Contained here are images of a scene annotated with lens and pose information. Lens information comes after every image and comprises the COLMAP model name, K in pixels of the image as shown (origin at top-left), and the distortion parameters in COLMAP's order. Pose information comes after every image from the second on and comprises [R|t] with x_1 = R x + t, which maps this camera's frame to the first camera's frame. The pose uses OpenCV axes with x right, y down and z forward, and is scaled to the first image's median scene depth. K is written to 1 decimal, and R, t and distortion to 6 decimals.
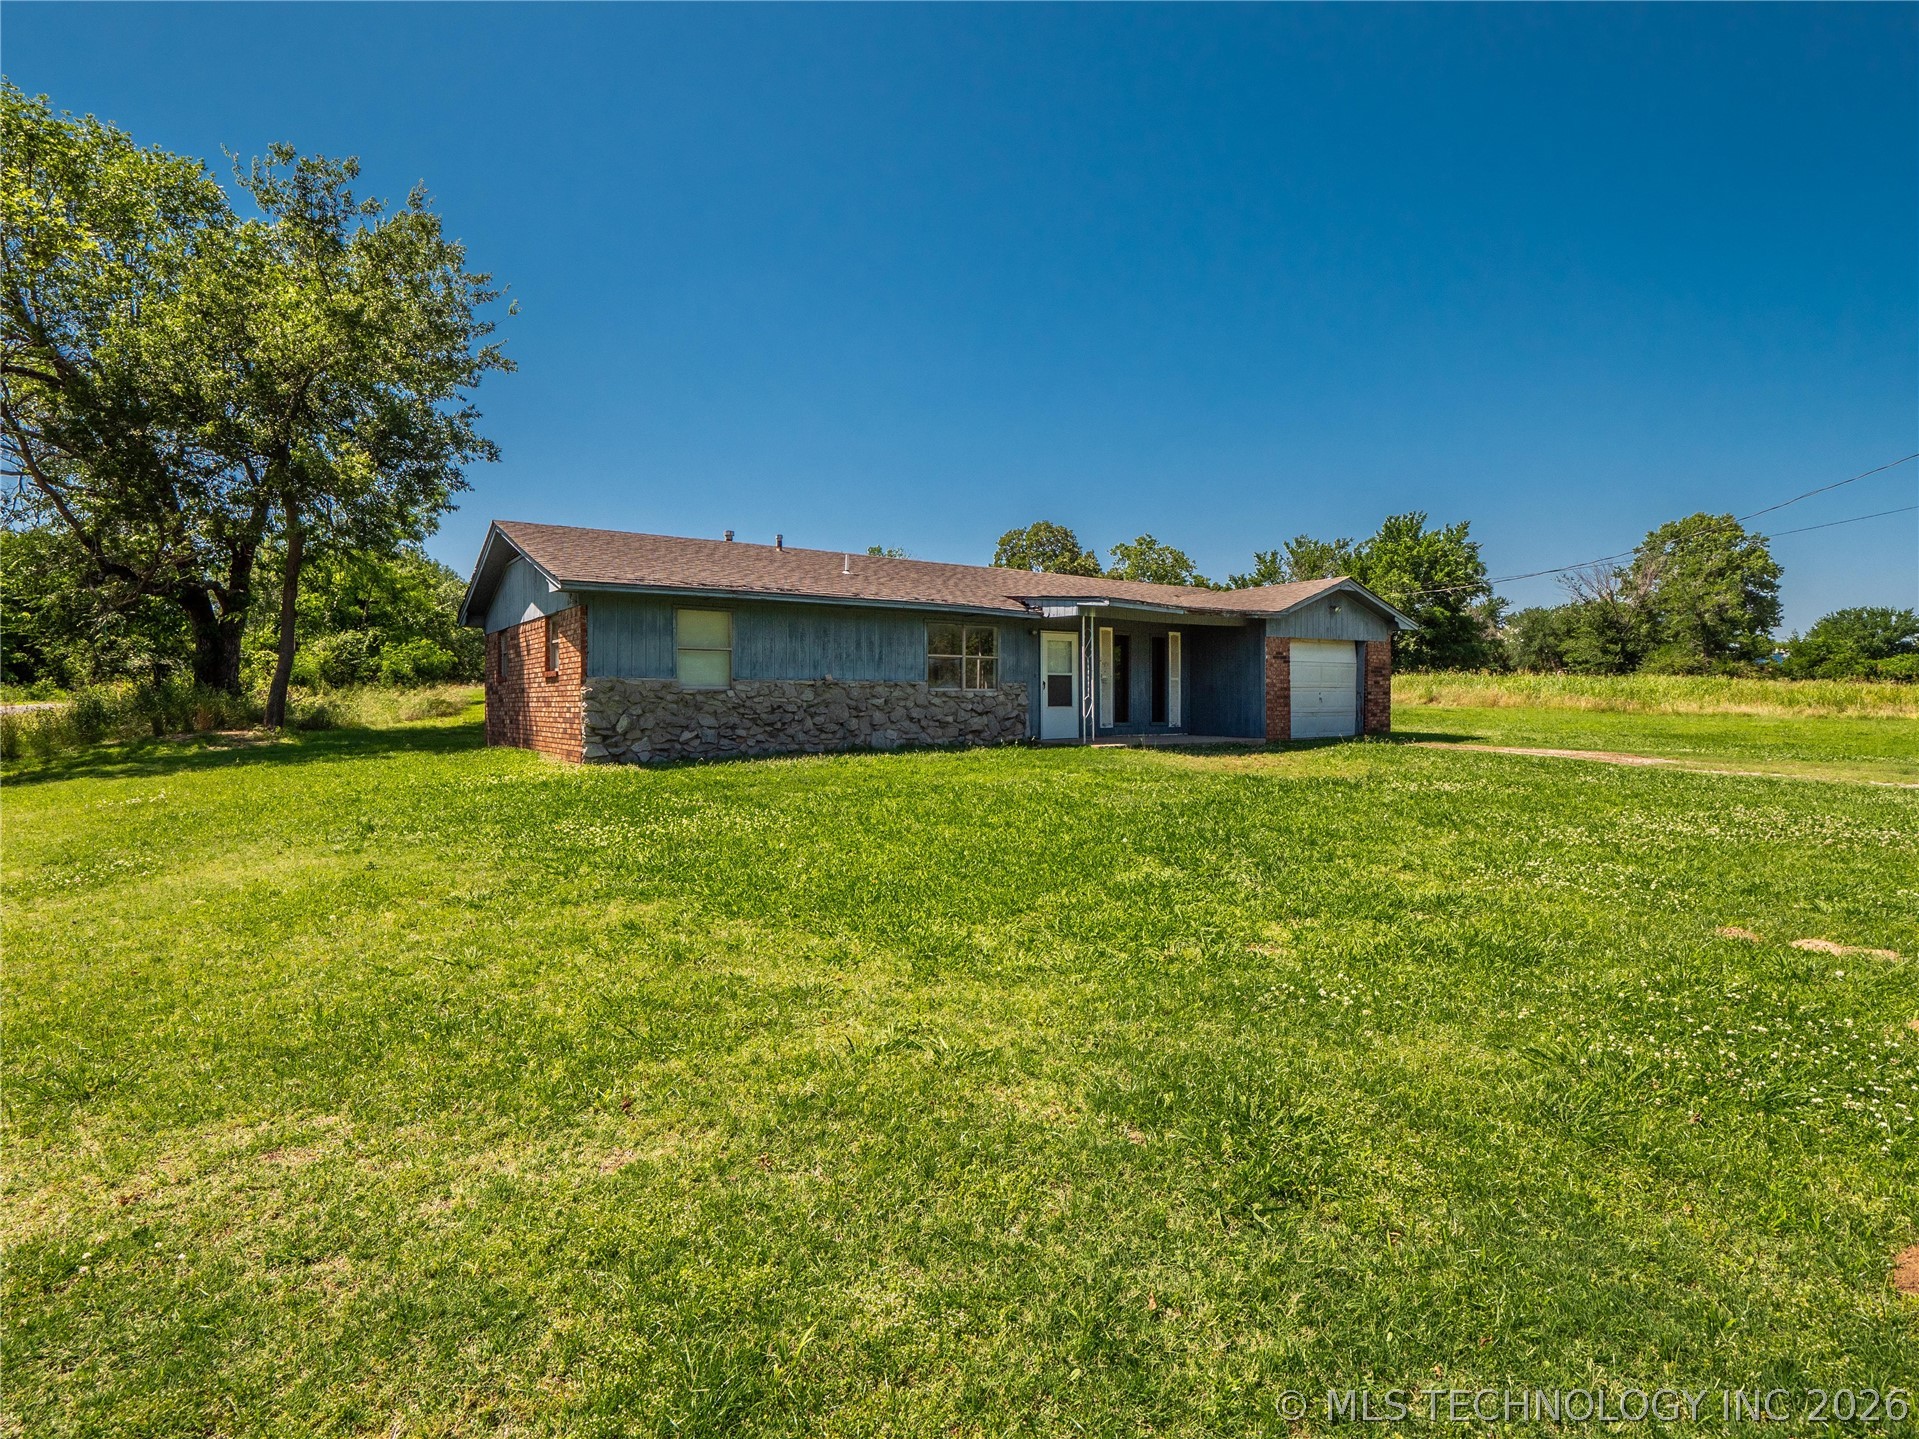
lens RADIAL K [[976.6, 0, 959.5], [0, 976.6, 714.5], [0, 0, 1]] dist [0.000782, 0.001356]
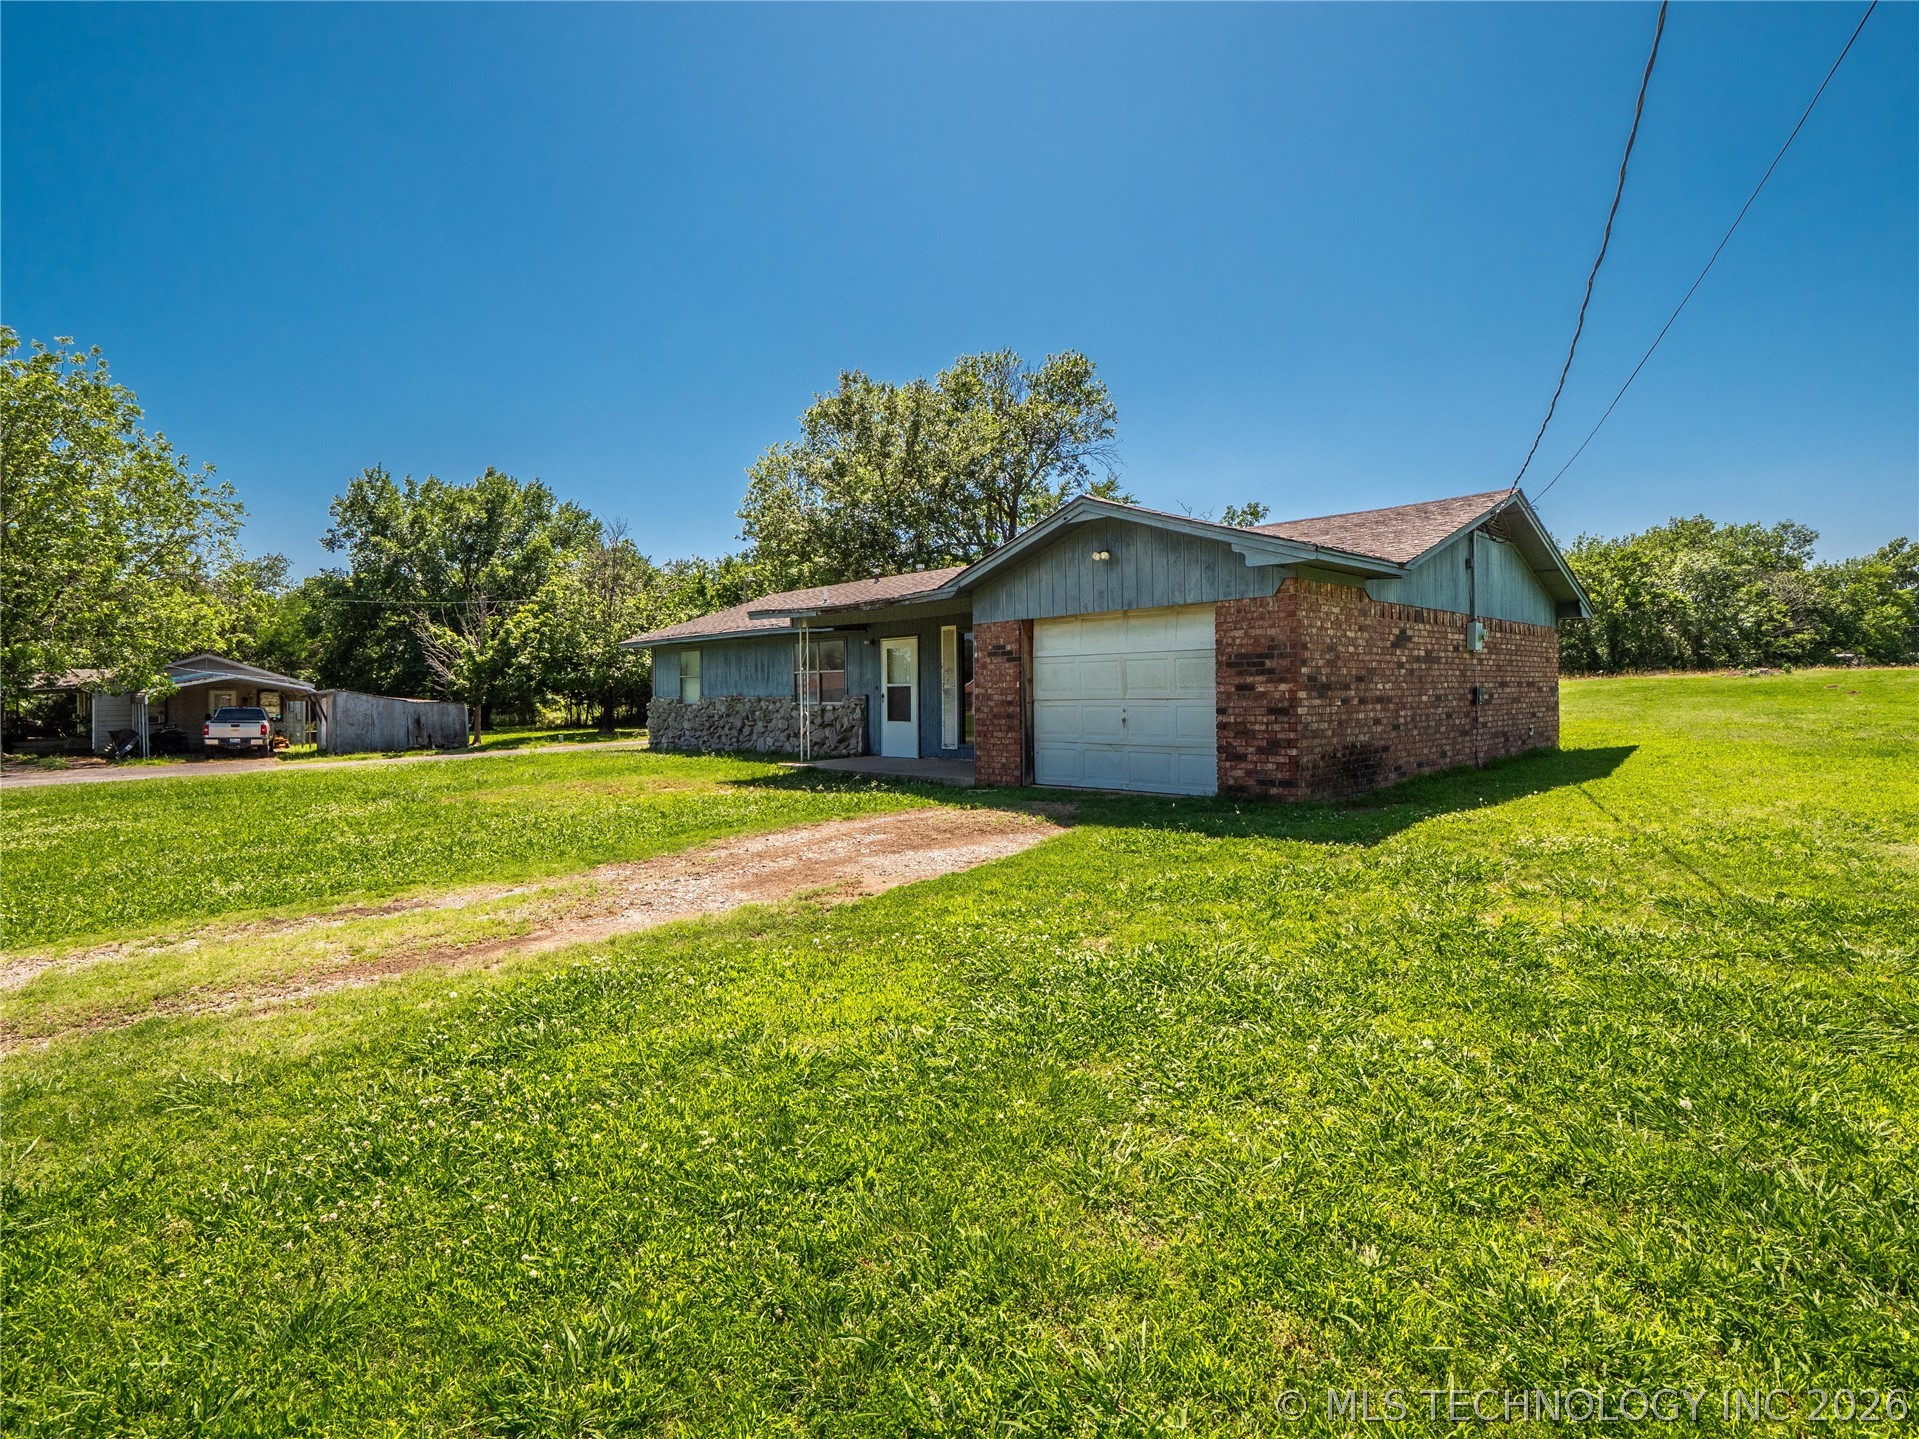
lens RADIAL K [[976.6, 0, 959.5], [0, 976.6, 713.1], [0, 0, 1]] dist [0.000782, 0.001356]
pose [[0.147888, 0.013990, -0.988905, 0.999620], [-0.013693, 0.999833, 0.012097, -0.027771], [0.988909, 0.011752, 0.148055, 0.934320]]
